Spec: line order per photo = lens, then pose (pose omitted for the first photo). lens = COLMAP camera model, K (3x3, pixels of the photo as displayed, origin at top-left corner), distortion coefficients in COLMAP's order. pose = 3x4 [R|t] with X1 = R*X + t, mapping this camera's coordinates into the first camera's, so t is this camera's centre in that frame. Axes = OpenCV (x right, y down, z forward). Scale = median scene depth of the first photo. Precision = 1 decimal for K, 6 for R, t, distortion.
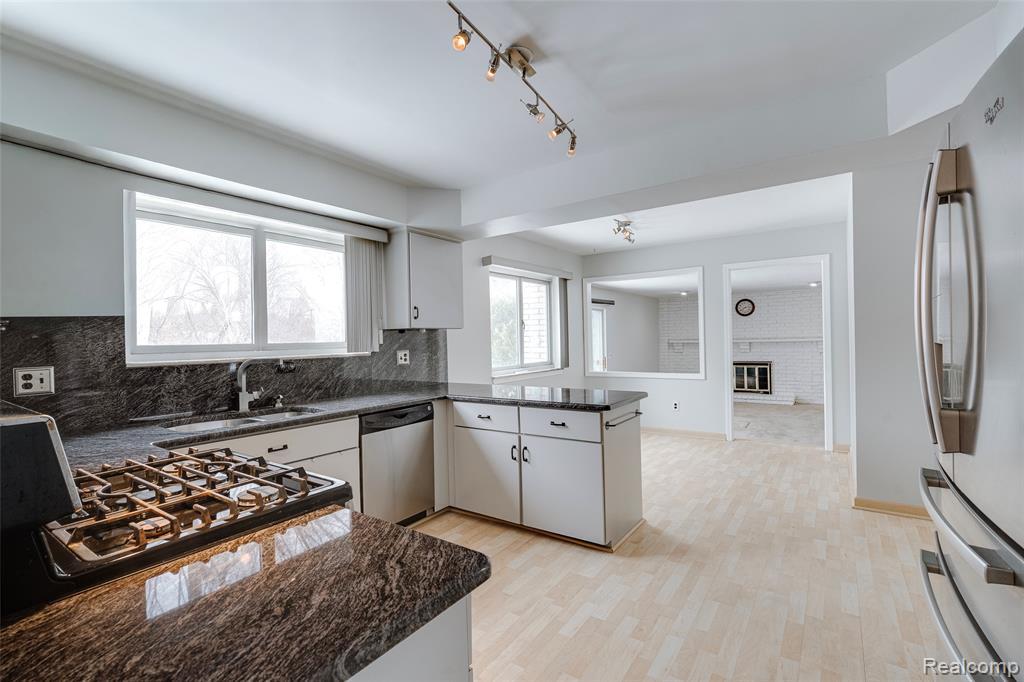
lens RADIAL K [[479.5, 0, 507.6], [0, 479.5, 338.2], [0, 0, 1]] dist [-0.016429, -0.000187]
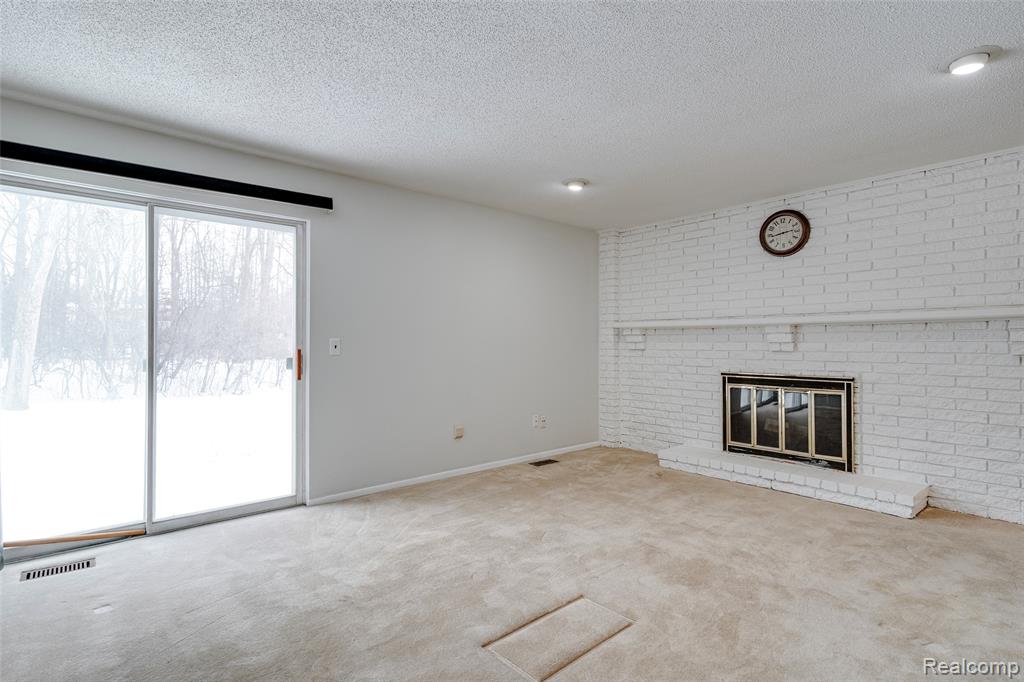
lens RADIAL K [[514.0, 0, 507.2], [0, 514.0, 341.9], [0, 0, 1]] dist [0.001354, -0.002369]
pose [[0.968580, 0.018889, -0.247983, 0.540122], [-0.018974, 0.999818, 0.002050, 0.035043], [0.247977, 0.002719, 0.968762, 0.770327]]
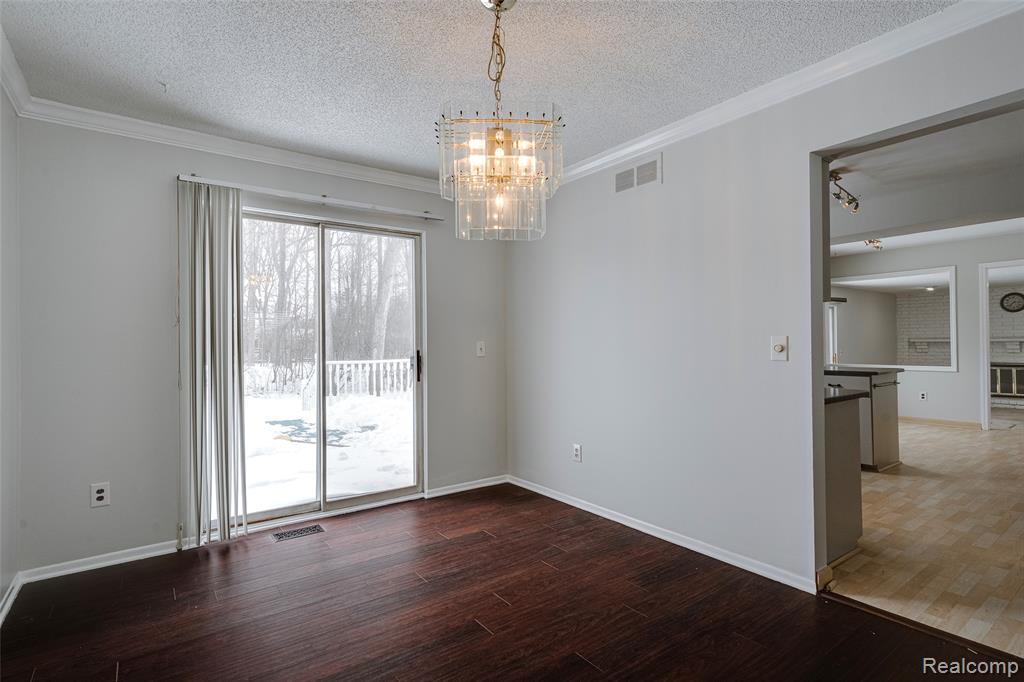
lens RADIAL K [[514.0, 0, 503.7], [0, 514.0, 338.5], [0, 0, 1]] dist [0.001354, -0.002369]
pose [[0.944858, 0.006523, -0.327415, -0.120326], [-0.007127, 0.999974, -0.000646, 0.014495], [0.327402, 0.002944, 0.944881, -0.296736]]
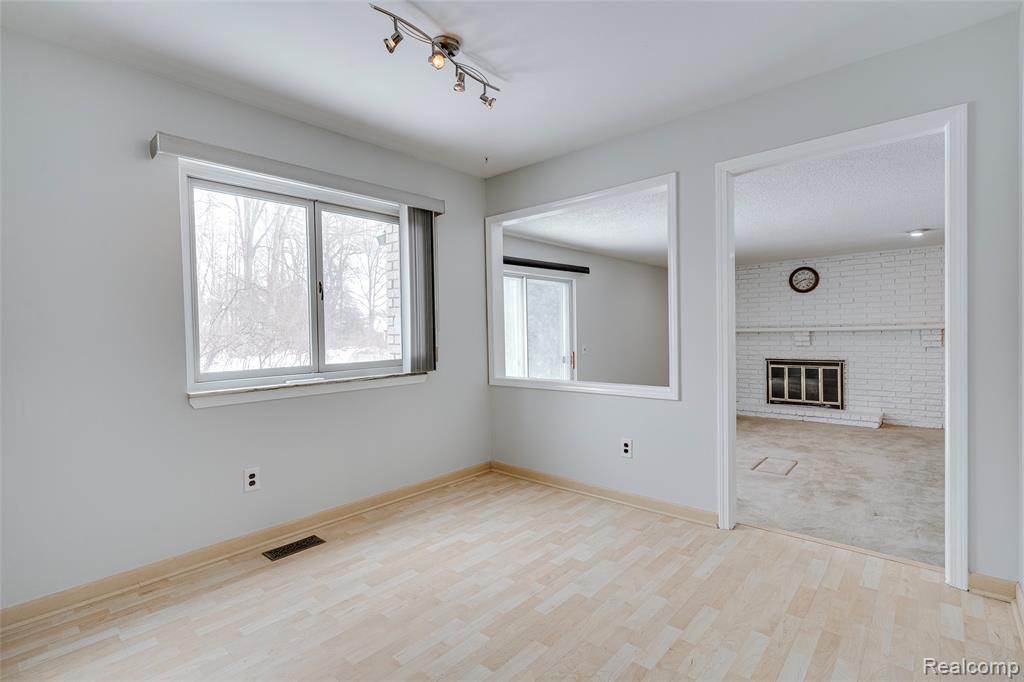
lens RADIAL K [[514.0, 0, 495.1], [0, 514.0, 340.1], [0, 0, 1]] dist [0.001354, -0.002369]
pose [[0.993896, 0.004496, -0.110228, 0.201269], [-0.002122, 0.999763, 0.021652, 0.008692], [0.110299, -0.021286, 0.993670, 0.318986]]
